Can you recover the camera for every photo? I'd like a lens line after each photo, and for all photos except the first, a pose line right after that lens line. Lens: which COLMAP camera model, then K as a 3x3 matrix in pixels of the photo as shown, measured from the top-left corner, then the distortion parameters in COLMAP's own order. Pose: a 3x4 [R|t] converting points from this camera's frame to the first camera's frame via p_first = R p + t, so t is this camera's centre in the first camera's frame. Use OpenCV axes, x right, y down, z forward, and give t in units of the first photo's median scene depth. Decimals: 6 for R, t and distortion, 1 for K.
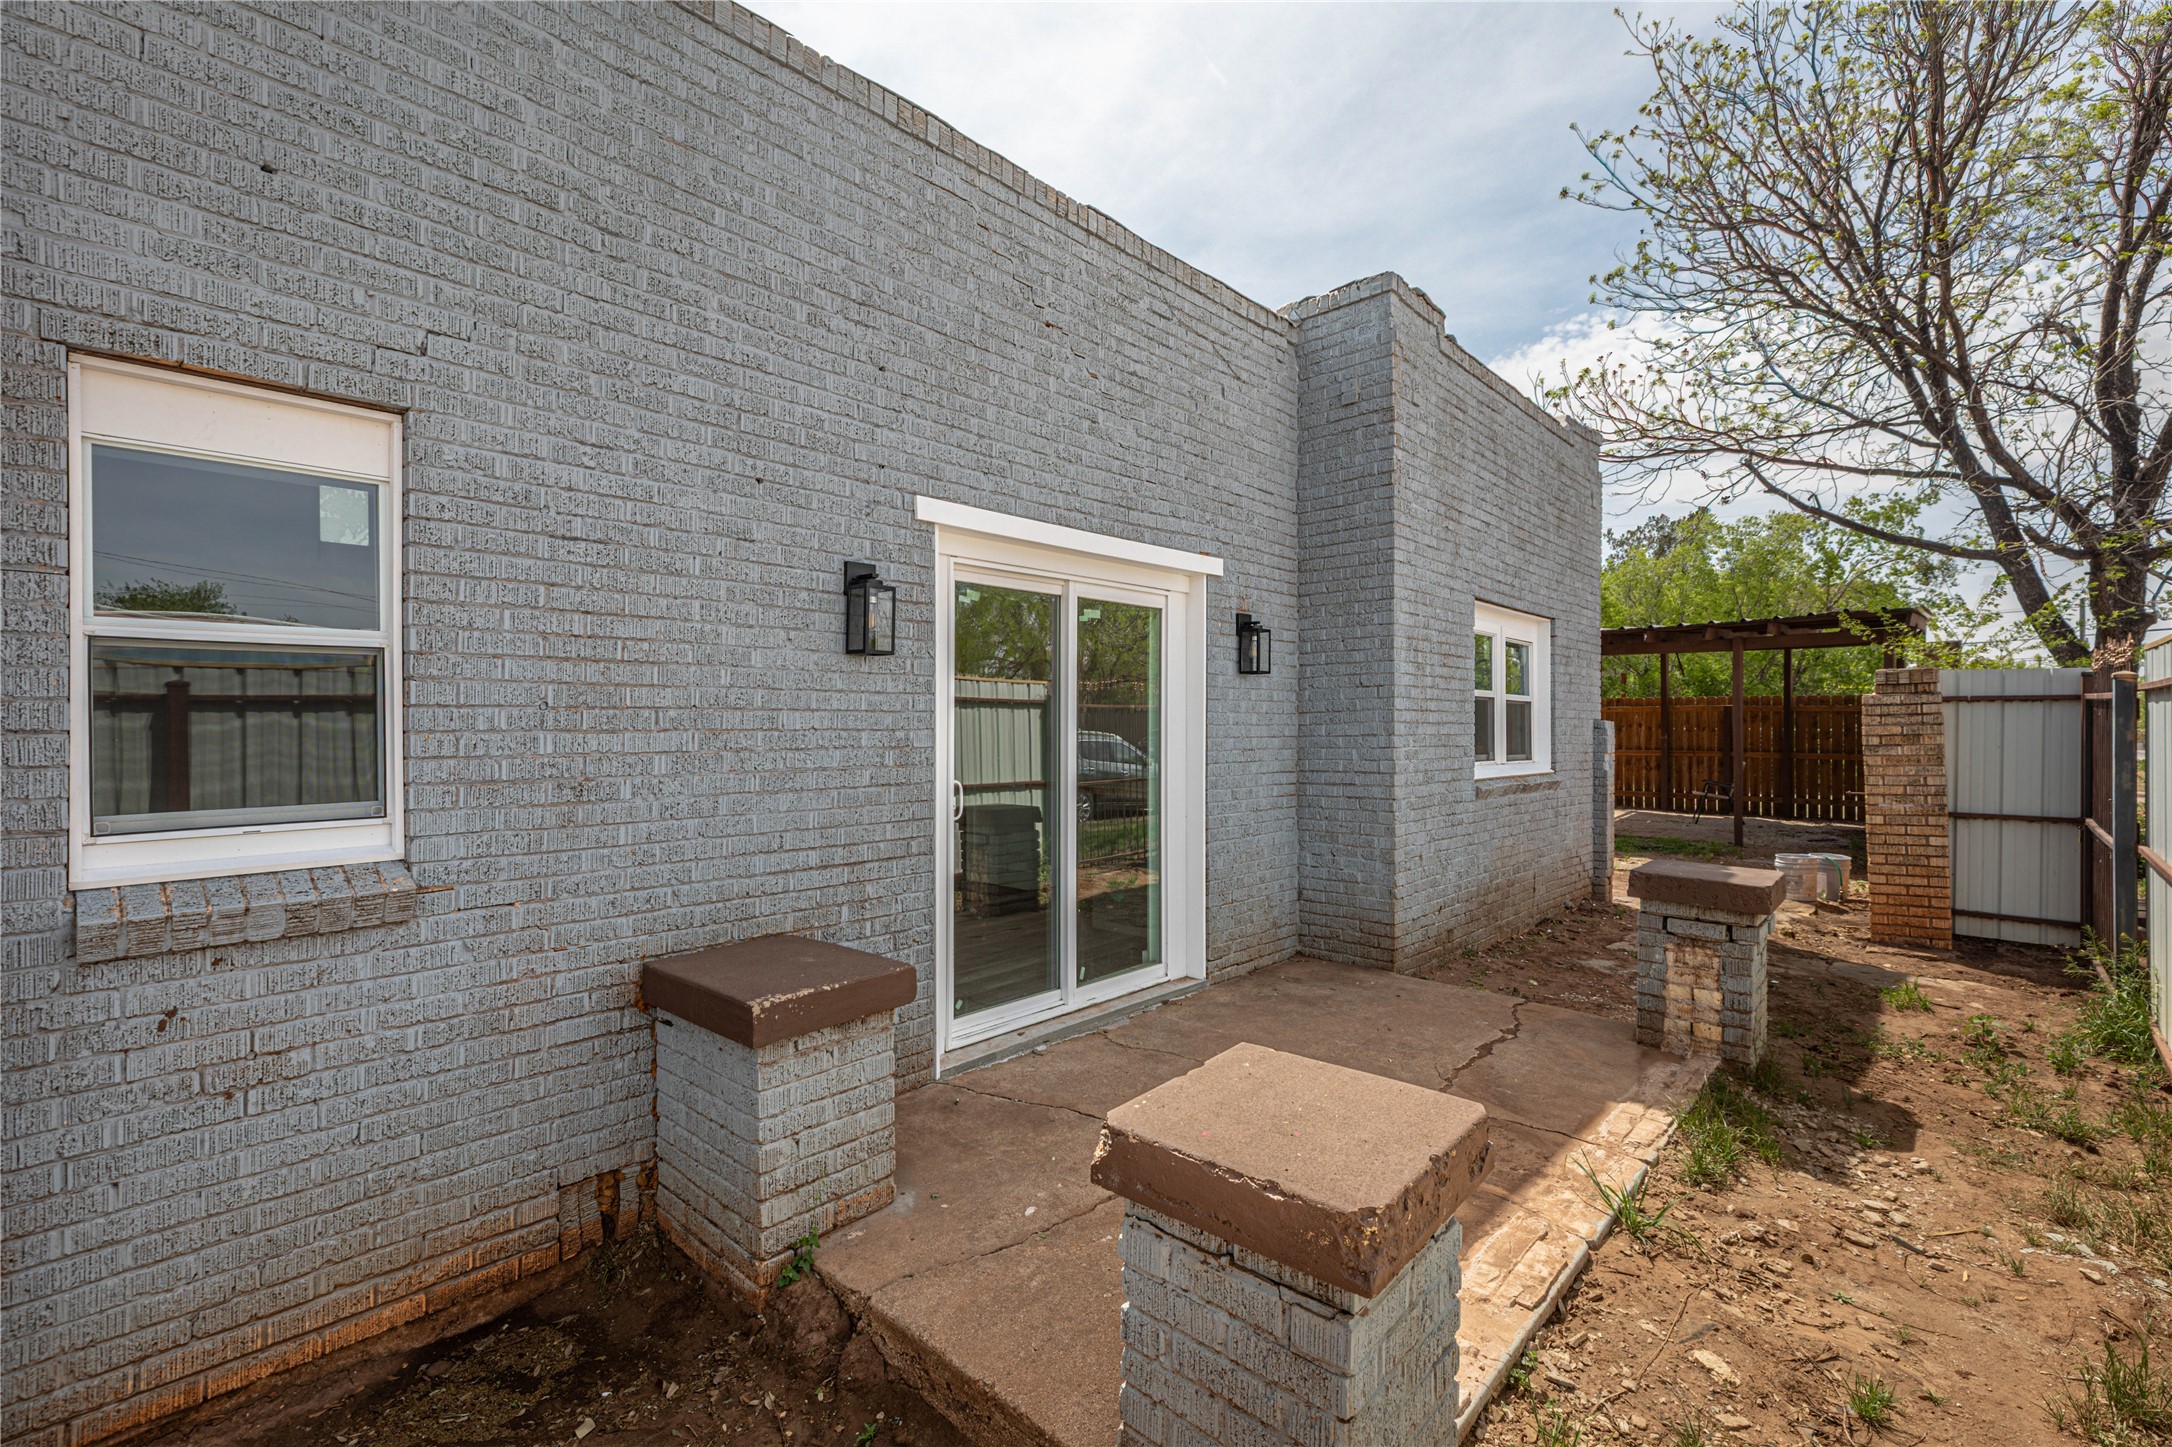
lens RADIAL K [[949.2, 0, 1088.8], [0, 949.2, 721.7], [0, 0, 1]] dist [0.005793, 0.000619]
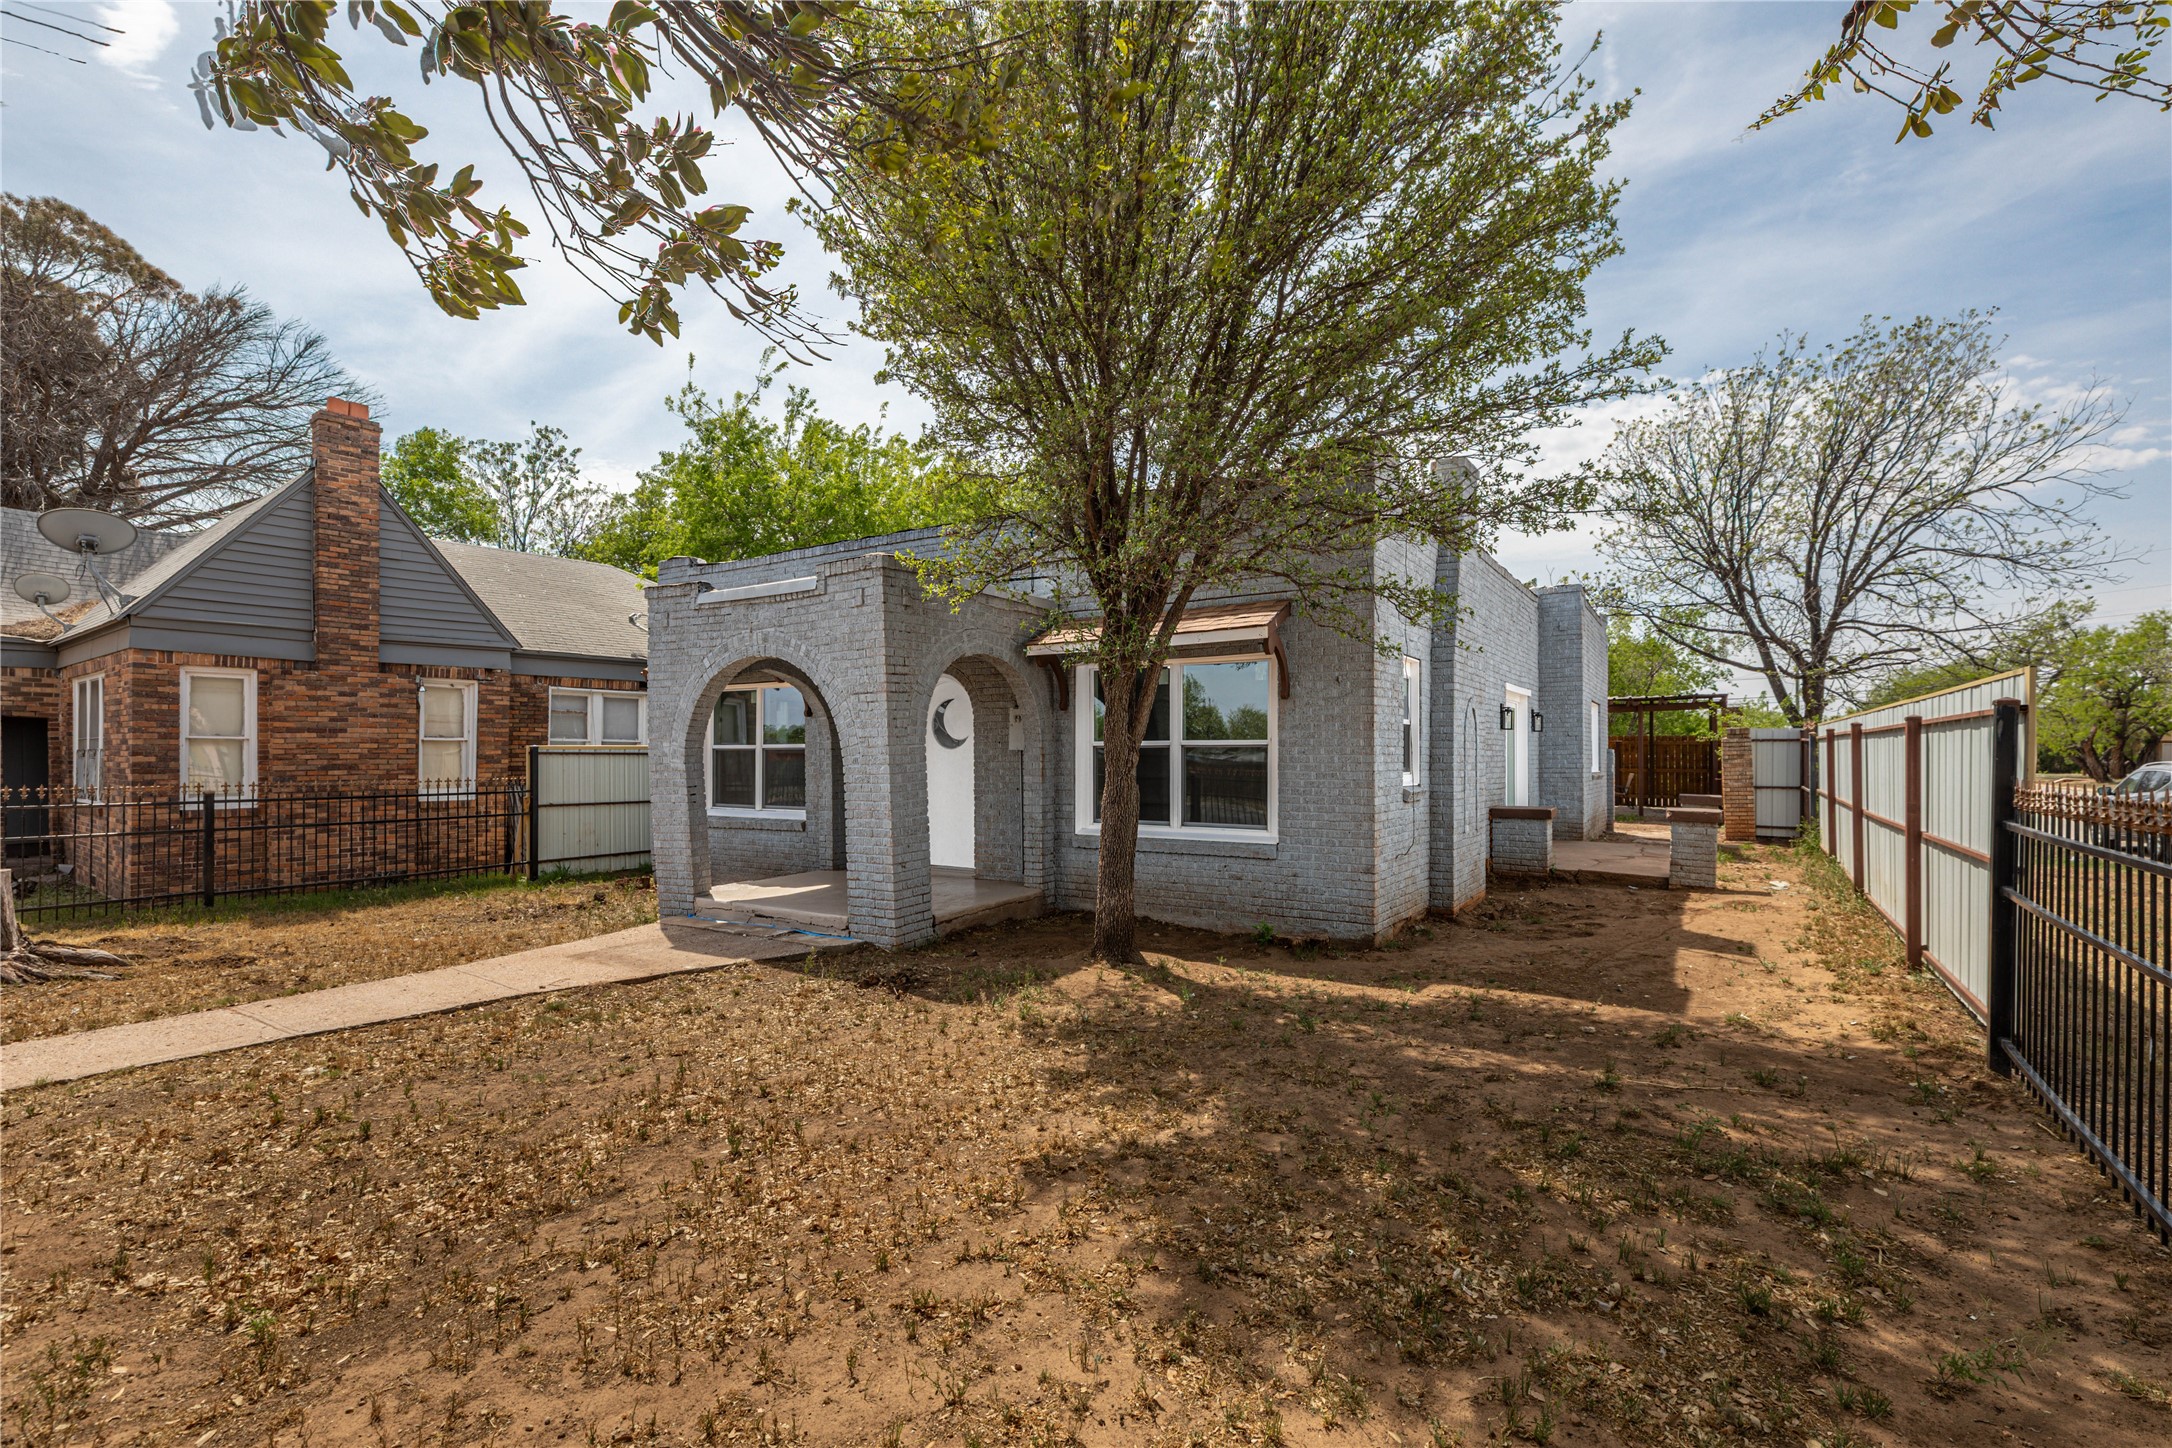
lens RADIAL K [[949.2, 0, 1072.9], [0, 949.2, 741.7], [0, 0, 1]] dist [0.005793, 0.000619]
pose [[0.987523, 0.002468, 0.157458, -1.025375], [-0.001544, 0.999981, -0.005990, -0.001967], [-0.157470, 0.005672, 0.987507, -0.966867]]
